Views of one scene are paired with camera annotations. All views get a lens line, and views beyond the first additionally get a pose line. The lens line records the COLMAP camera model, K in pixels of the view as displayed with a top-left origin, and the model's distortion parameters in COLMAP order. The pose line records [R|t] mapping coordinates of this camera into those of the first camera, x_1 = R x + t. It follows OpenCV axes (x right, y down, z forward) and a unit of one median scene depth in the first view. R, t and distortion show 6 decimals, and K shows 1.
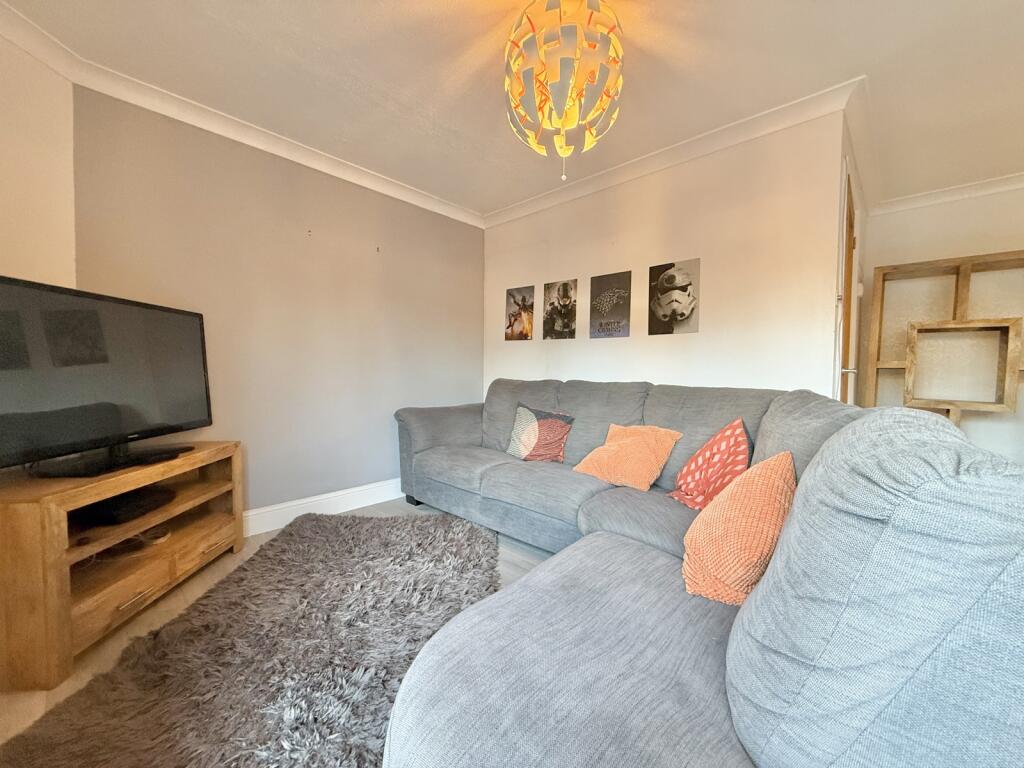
lens RADIAL K [[402.4, 0, 512.0], [0, 402.4, 384.0], [0, 0, 1]] dist [0.001178, 0.000228]
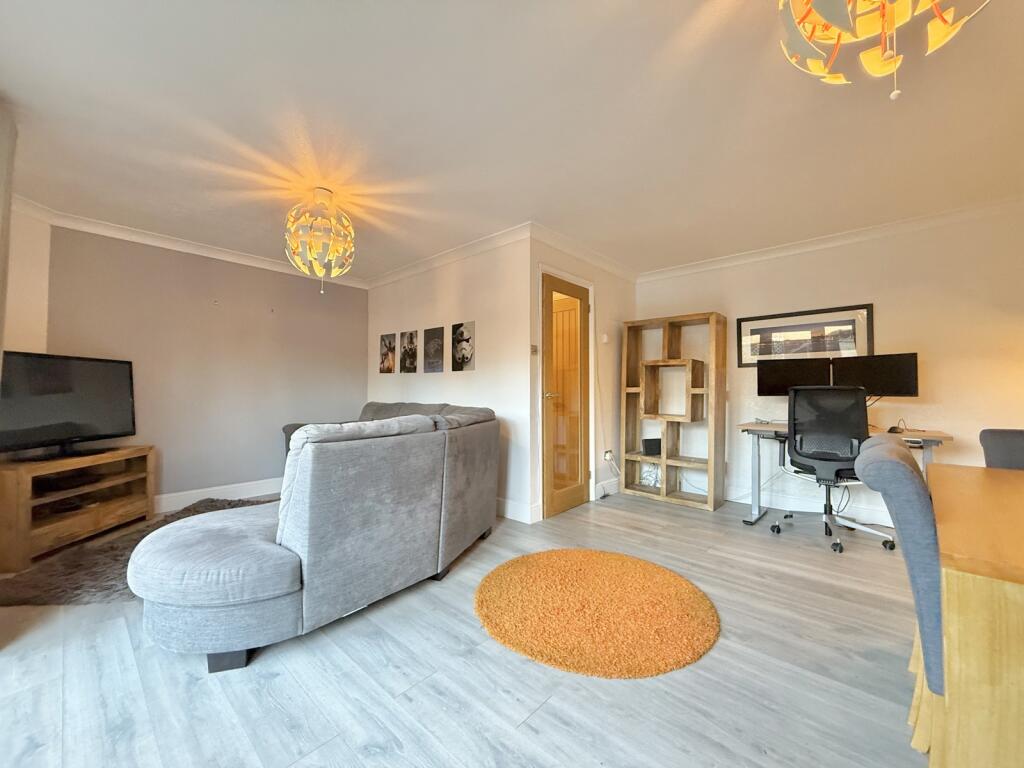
lens RADIAL K [[405.7, 0, 508.8], [0, 405.7, 382.4], [0, 0, 1]] dist [0.001931, 0.000105]
pose [[0.999890, -0.006117, 0.013525, 0.497587], [0.006917, 0.998182, -0.059877, 0.005808], [-0.013134, 0.059964, 0.998114, -0.430328]]
